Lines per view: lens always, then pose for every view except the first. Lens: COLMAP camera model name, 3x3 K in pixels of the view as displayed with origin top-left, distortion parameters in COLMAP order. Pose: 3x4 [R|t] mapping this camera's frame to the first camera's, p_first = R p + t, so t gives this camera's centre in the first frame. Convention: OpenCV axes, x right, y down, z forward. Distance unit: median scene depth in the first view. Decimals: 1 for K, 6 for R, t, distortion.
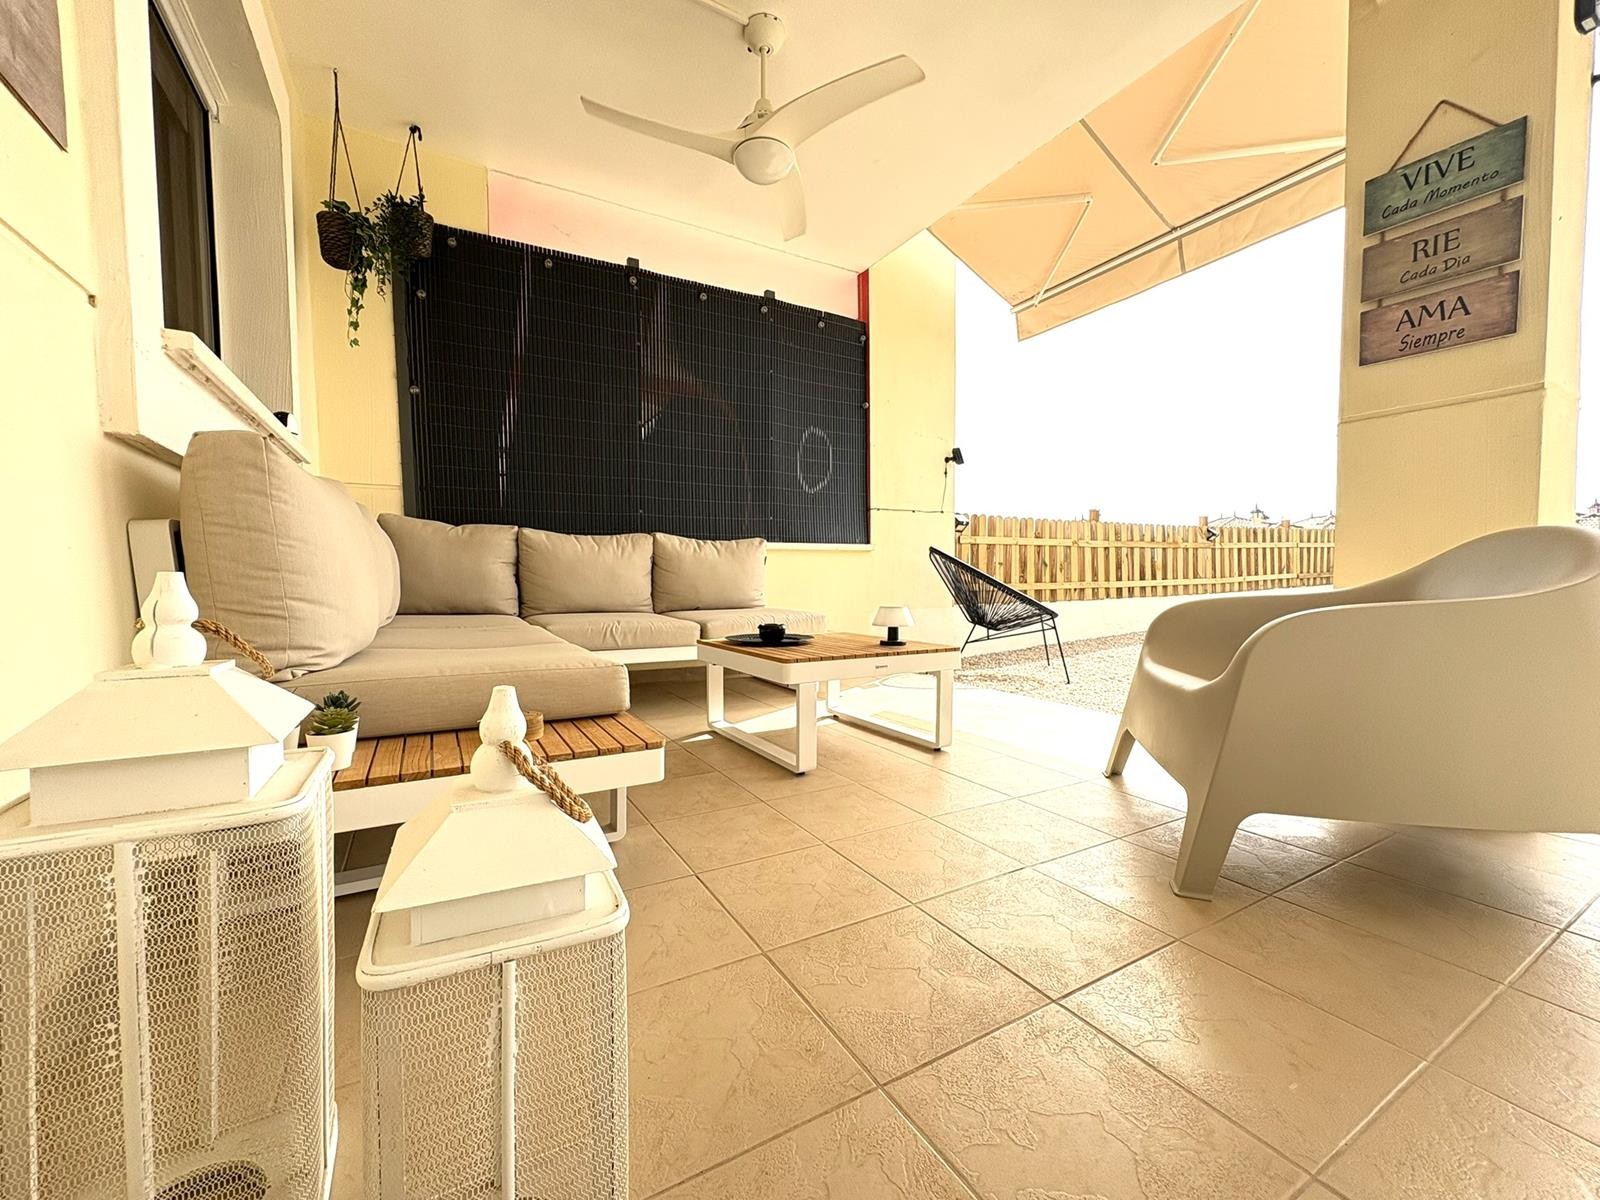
lens RADIAL K [[641.5, 0, 798.9], [0, 641.5, 600.7], [0, 0, 1]] dist [0.000047, 0.000421]
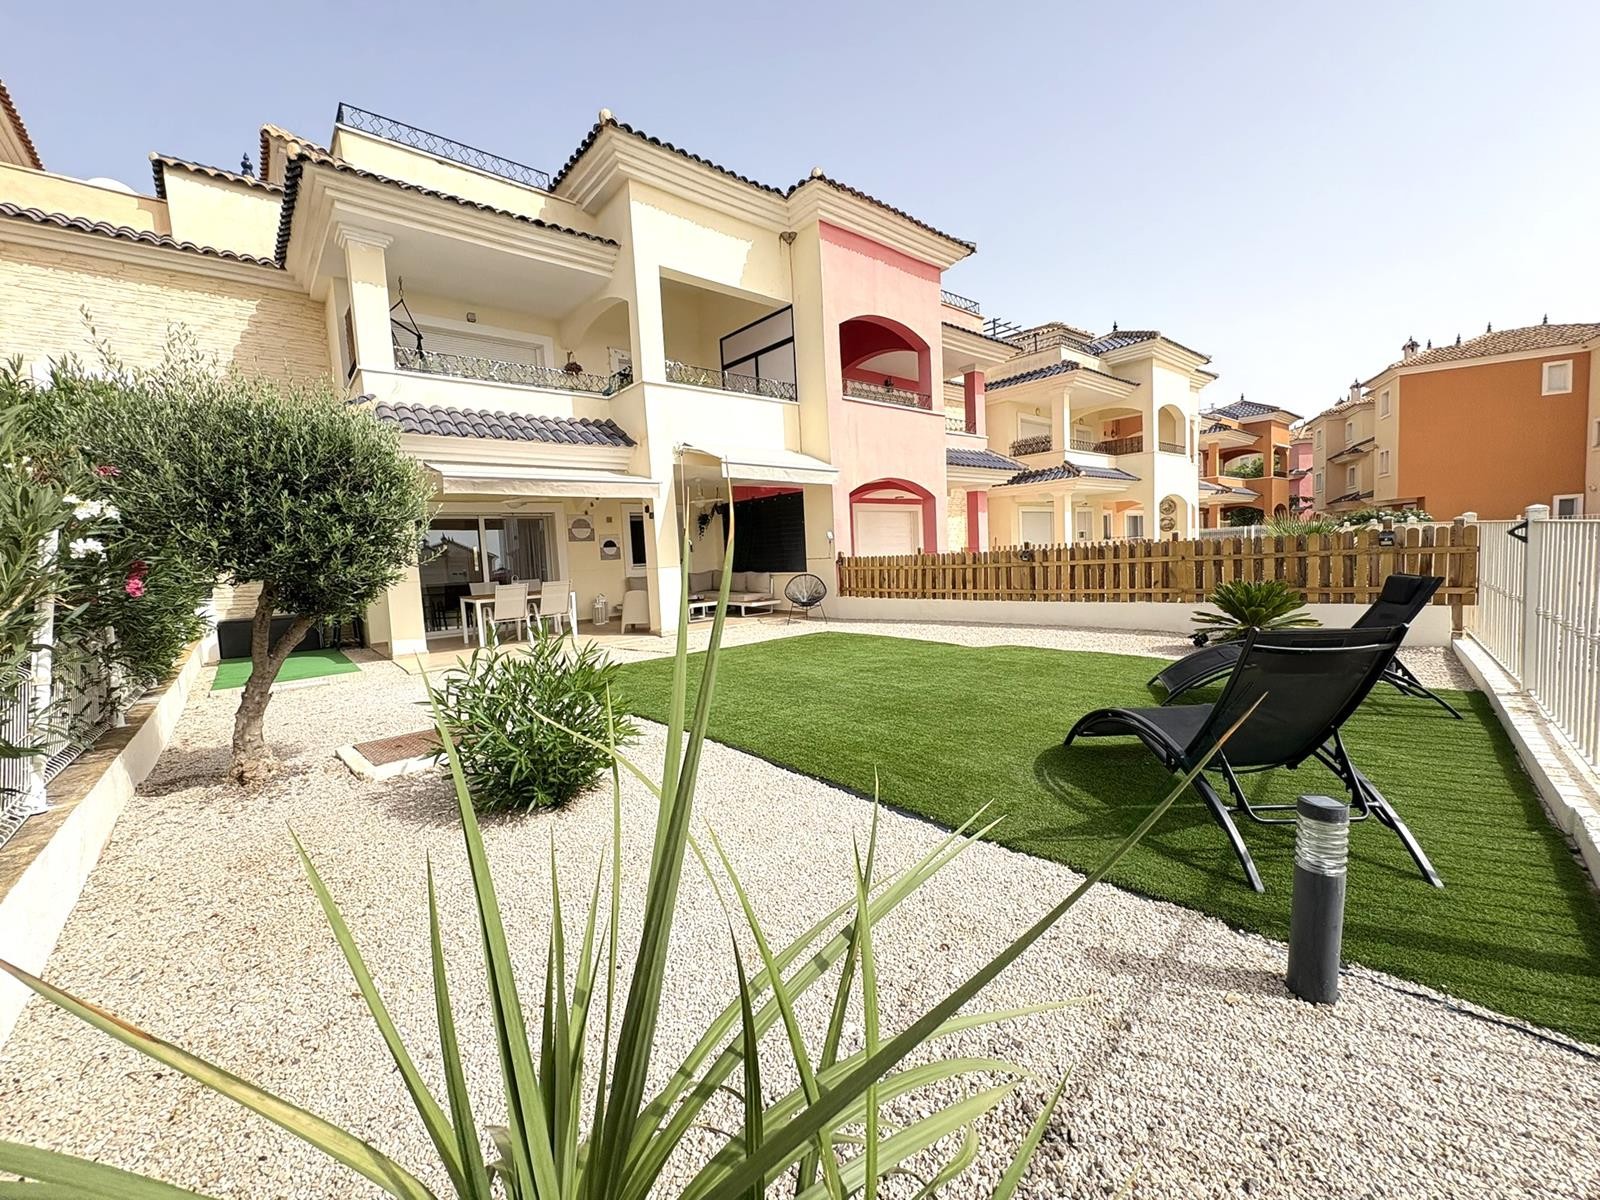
lens RADIAL K [[641.5, 0, 797.9], [0, 641.5, 601.7], [0, 0, 1]] dist [0.000047, 0.000421]
pose [[0.204998, 0.073143, -0.976026, 2.071379], [0.010154, 0.996991, 0.076847, -0.130688], [0.978710, -0.025664, 0.203638, 0.307098]]
